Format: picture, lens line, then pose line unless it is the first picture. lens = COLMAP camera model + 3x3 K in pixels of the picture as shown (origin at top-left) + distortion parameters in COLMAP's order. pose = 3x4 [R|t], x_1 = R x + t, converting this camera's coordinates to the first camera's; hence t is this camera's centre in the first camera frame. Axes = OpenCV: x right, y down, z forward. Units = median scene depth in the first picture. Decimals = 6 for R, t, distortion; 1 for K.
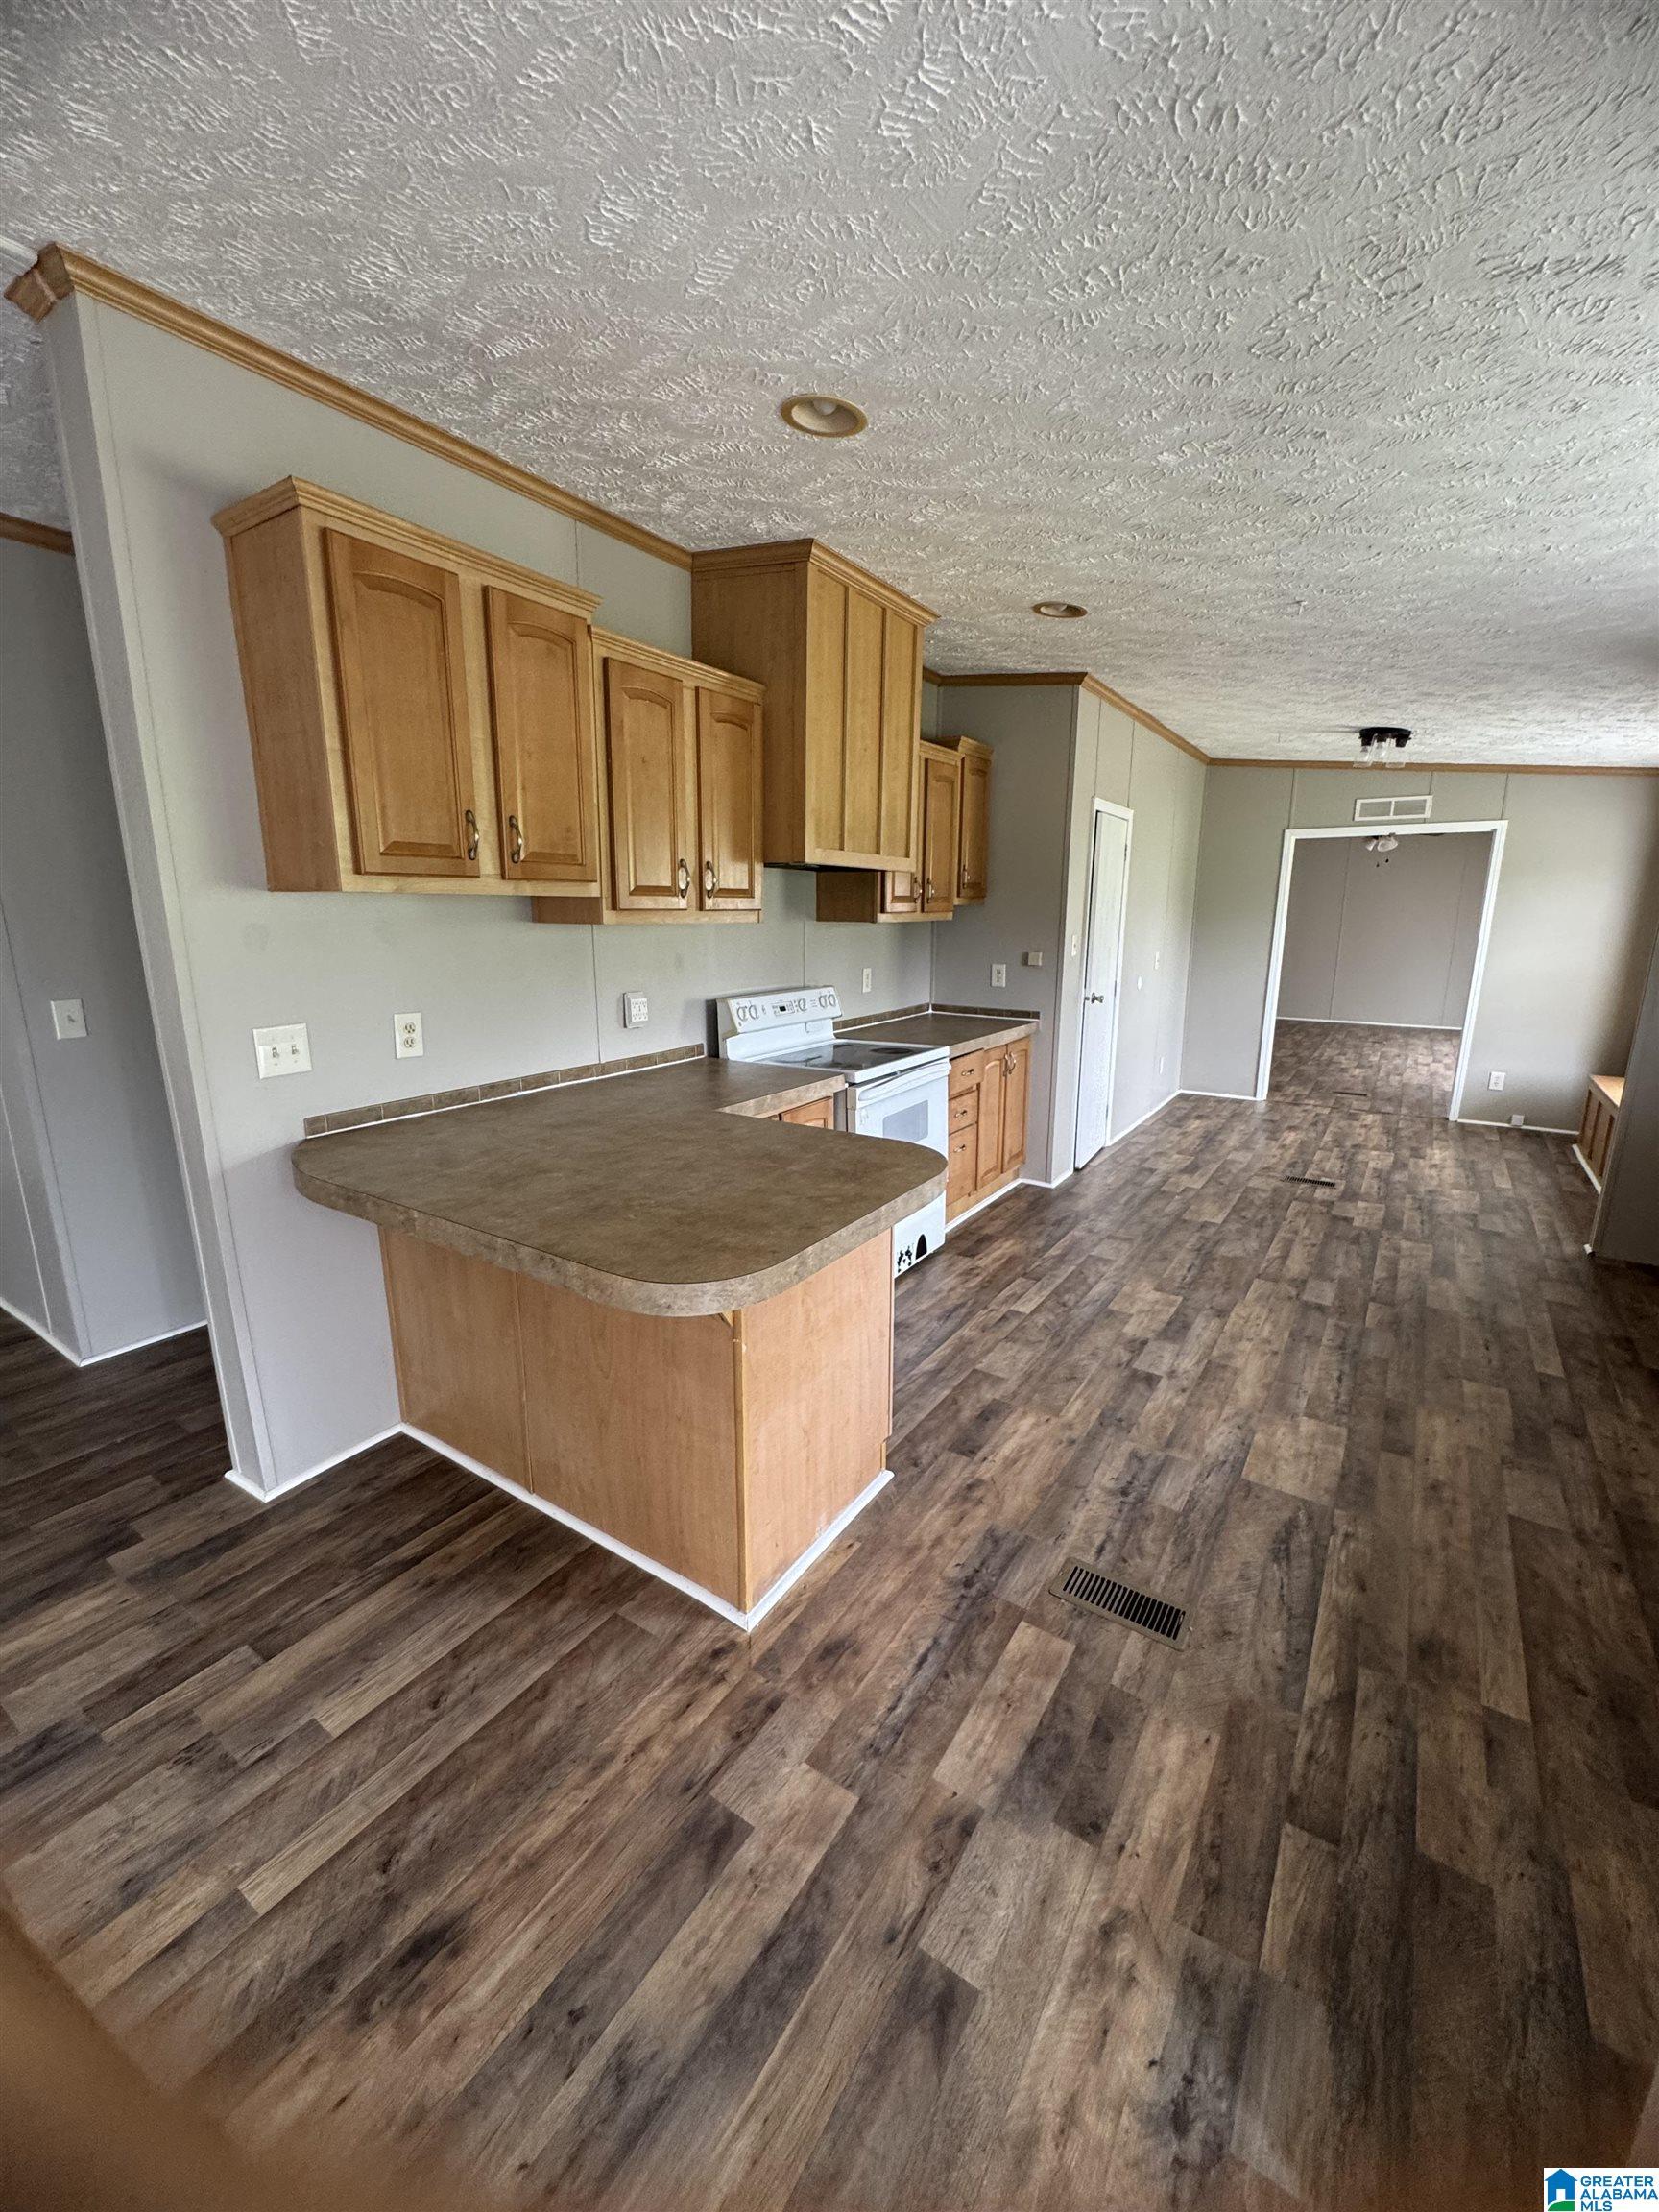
lens RADIAL K [[885.8, 0, 835.5], [0, 885.8, 1096.3], [0, 0, 1]] dist [-0.001836, -0.000074]
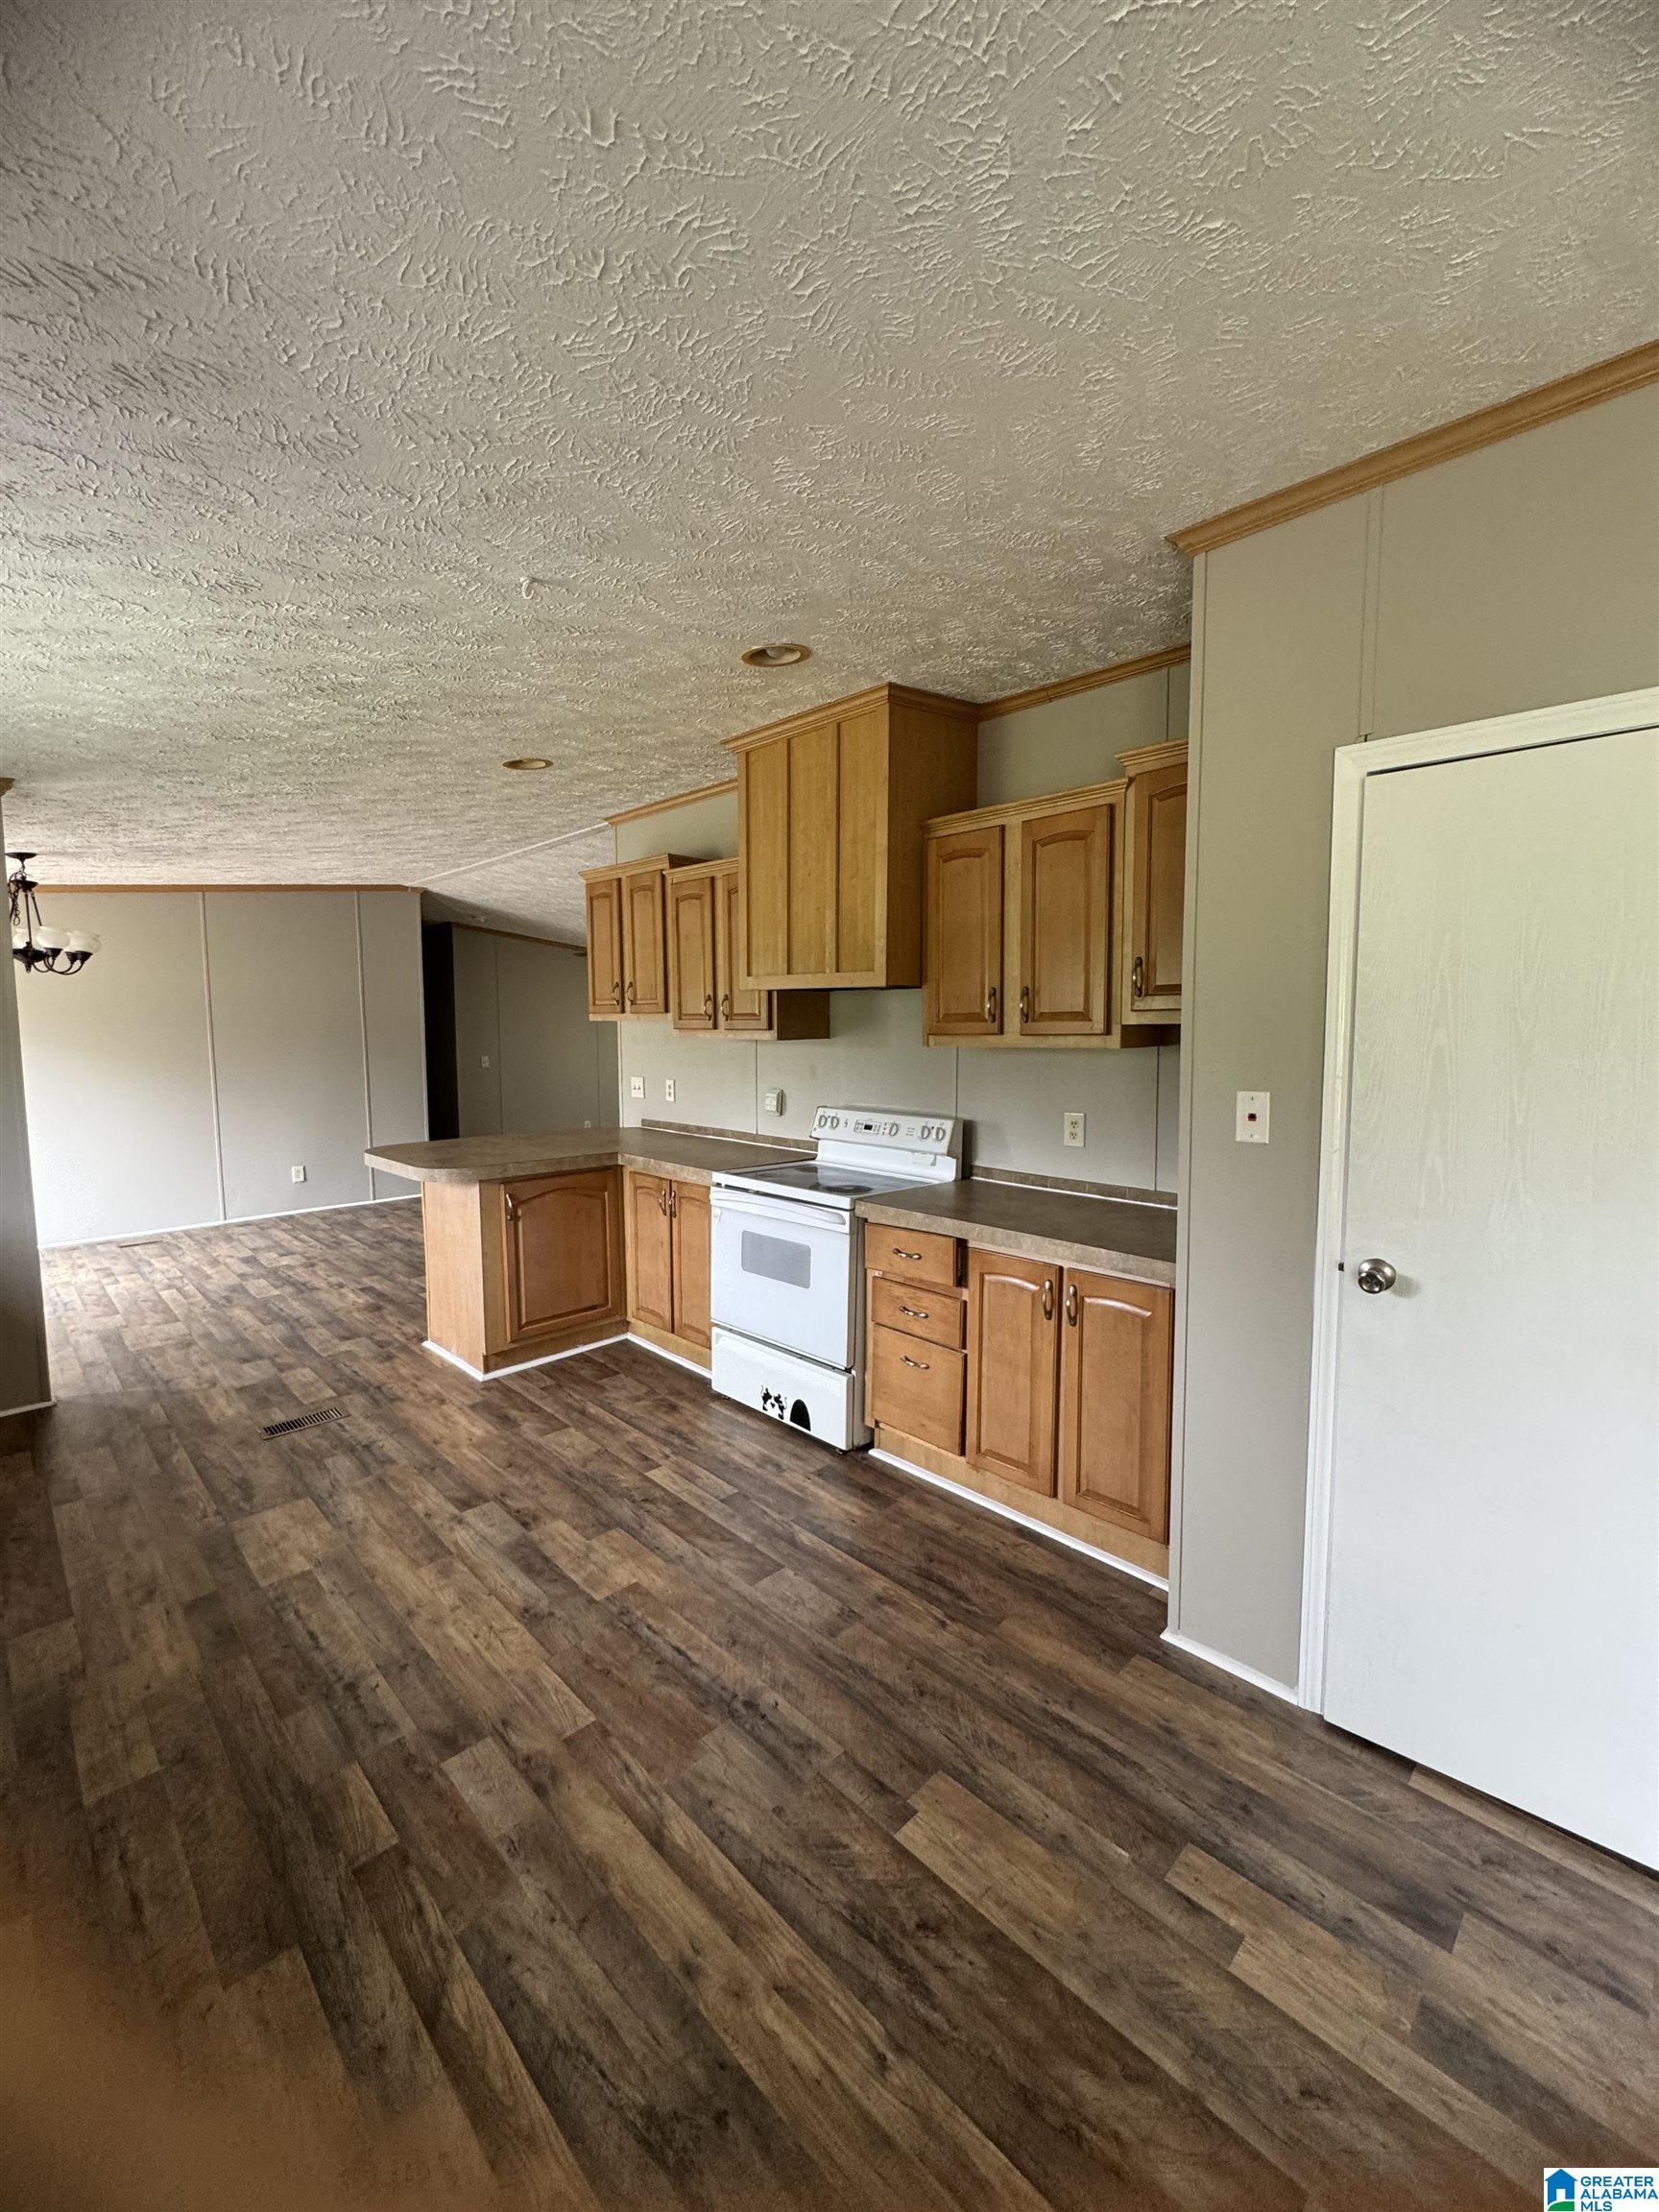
lens RADIAL K [[885.8, 0, 832.8], [0, 885.8, 1083.5], [0, 0, 1]] dist [-0.001836, -0.000074]
pose [[-0.201548, 0.057550, -0.977786, 1.074931], [-0.208817, 0.972798, 0.100300, -0.277403], [0.956961, 0.224394, -0.184048, 1.315561]]
